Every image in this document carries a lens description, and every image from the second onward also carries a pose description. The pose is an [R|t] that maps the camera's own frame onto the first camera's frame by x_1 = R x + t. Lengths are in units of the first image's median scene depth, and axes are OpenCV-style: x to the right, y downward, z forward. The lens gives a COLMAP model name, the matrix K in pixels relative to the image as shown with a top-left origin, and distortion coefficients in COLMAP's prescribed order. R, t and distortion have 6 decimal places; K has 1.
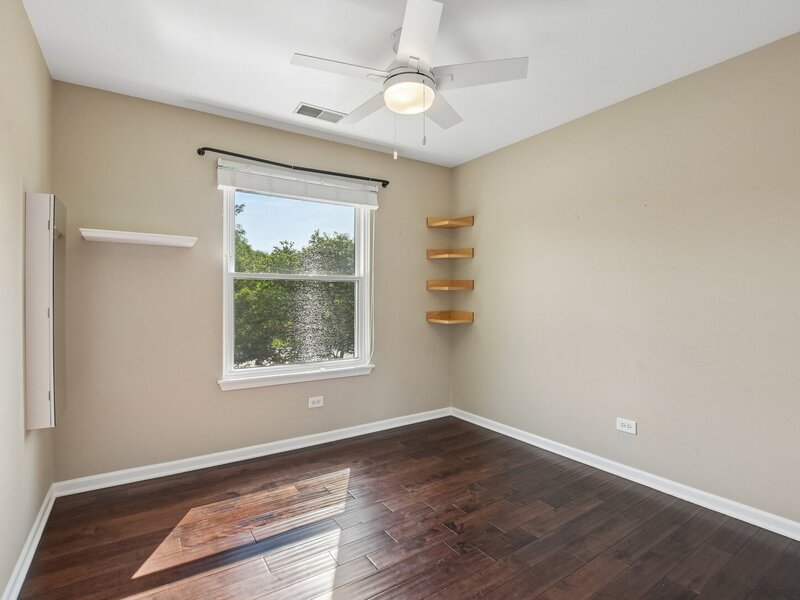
lens RADIAL K [[401.2, 0, 401.4], [0, 401.2, 296.6], [0, 0, 1]] dist [-0.034511, 0.000321]
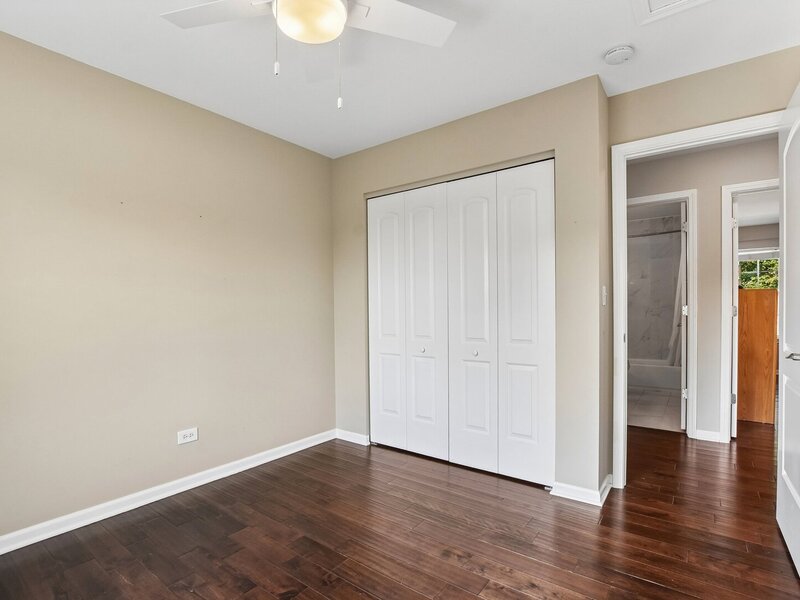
lens RADIAL K [[401.2, 0, 401.6], [0, 401.2, 305.2], [0, 0, 1]] dist [-0.034511, 0.000321]
pose [[-0.317453, -0.002758, 0.948270, -0.627441], [0.005856, 0.999971, 0.004869, -0.000974], [-0.948256, 0.007099, -0.317428, 0.943922]]
